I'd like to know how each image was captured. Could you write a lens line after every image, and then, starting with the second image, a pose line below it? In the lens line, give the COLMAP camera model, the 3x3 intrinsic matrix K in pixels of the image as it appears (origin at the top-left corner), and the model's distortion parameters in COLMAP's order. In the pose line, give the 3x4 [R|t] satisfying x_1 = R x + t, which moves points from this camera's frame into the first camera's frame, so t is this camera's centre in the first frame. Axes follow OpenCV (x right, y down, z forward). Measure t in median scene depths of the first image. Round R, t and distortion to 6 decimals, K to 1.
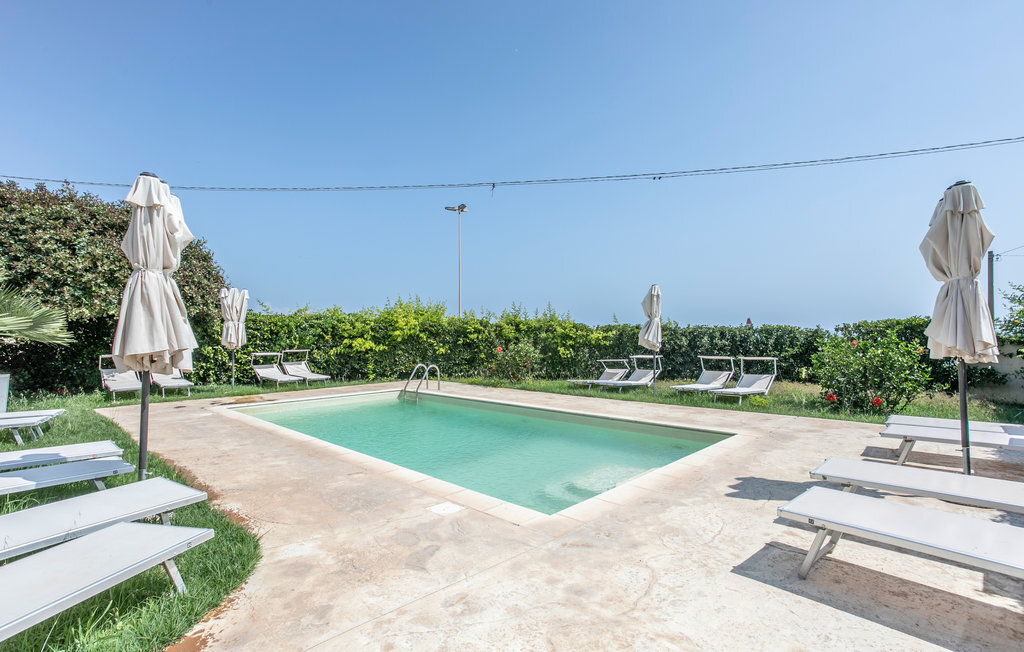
lens RADIAL K [[498.4, 0, 508.4], [0, 498.4, 324.8], [0, 0, 1]] dist [-0.052607, 0.036537]
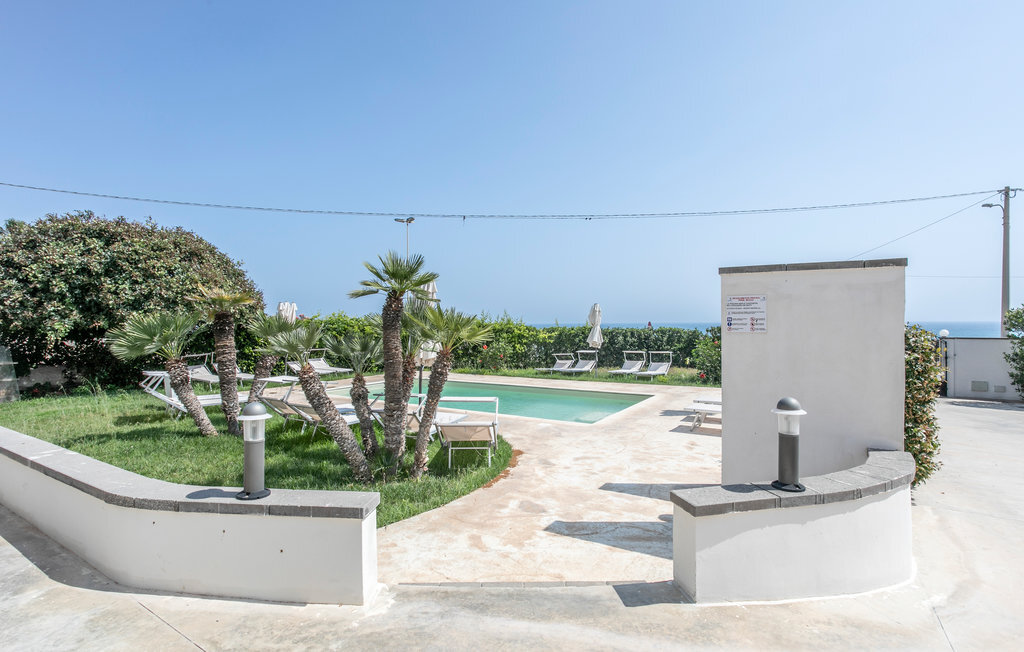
lens RADIAL K [[498.4, 0, 508.4], [0, 498.4, 324.8], [0, 0, 1]] dist [-0.052607, 0.036537]
pose [[0.979572, -0.000862, 0.201090, -0.244766], [-0.002435, 0.999867, 0.016149, -0.037235], [-0.201077, -0.016309, 0.979440, -0.382709]]
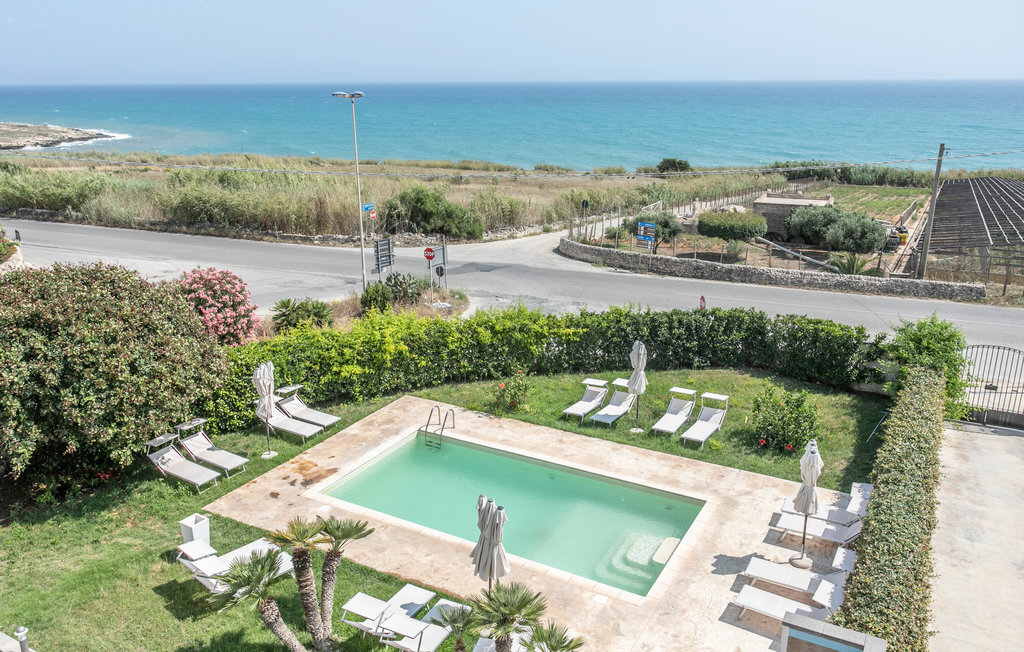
lens RADIAL K [[790.7, 0, 512.0], [0, 790.7, 326.0], [0, 0, 1]] dist [-0.001492, -0.003274]
pose [[0.967121, -0.072971, 0.243623, -0.444458], [-0.004945, 0.952375, 0.304889, -0.655830], [-0.254269, -0.296069, 0.920701, -0.639113]]
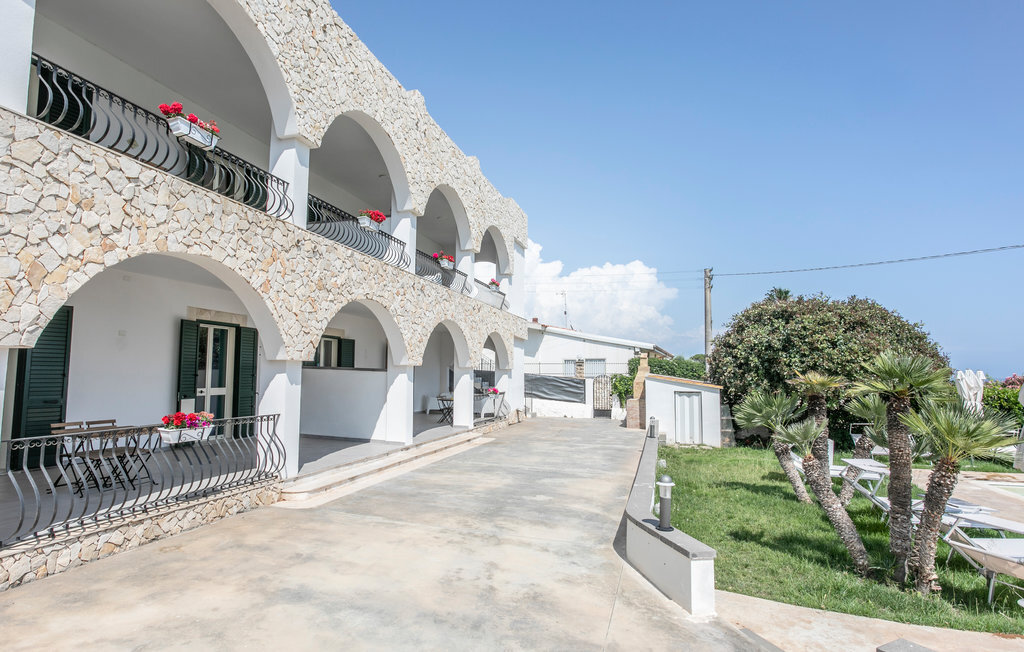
lens RADIAL K [[555.9, 0, 516.9], [0, 555.9, 322.8], [0, 0, 1]] dist [-0.001439, 0.001103]
pose [[0.486306, -0.074239, -0.870629, 0.031566], [0.007750, 0.996711, -0.080661, -0.085175], [0.873754, 0.032479, 0.485282, -0.465912]]
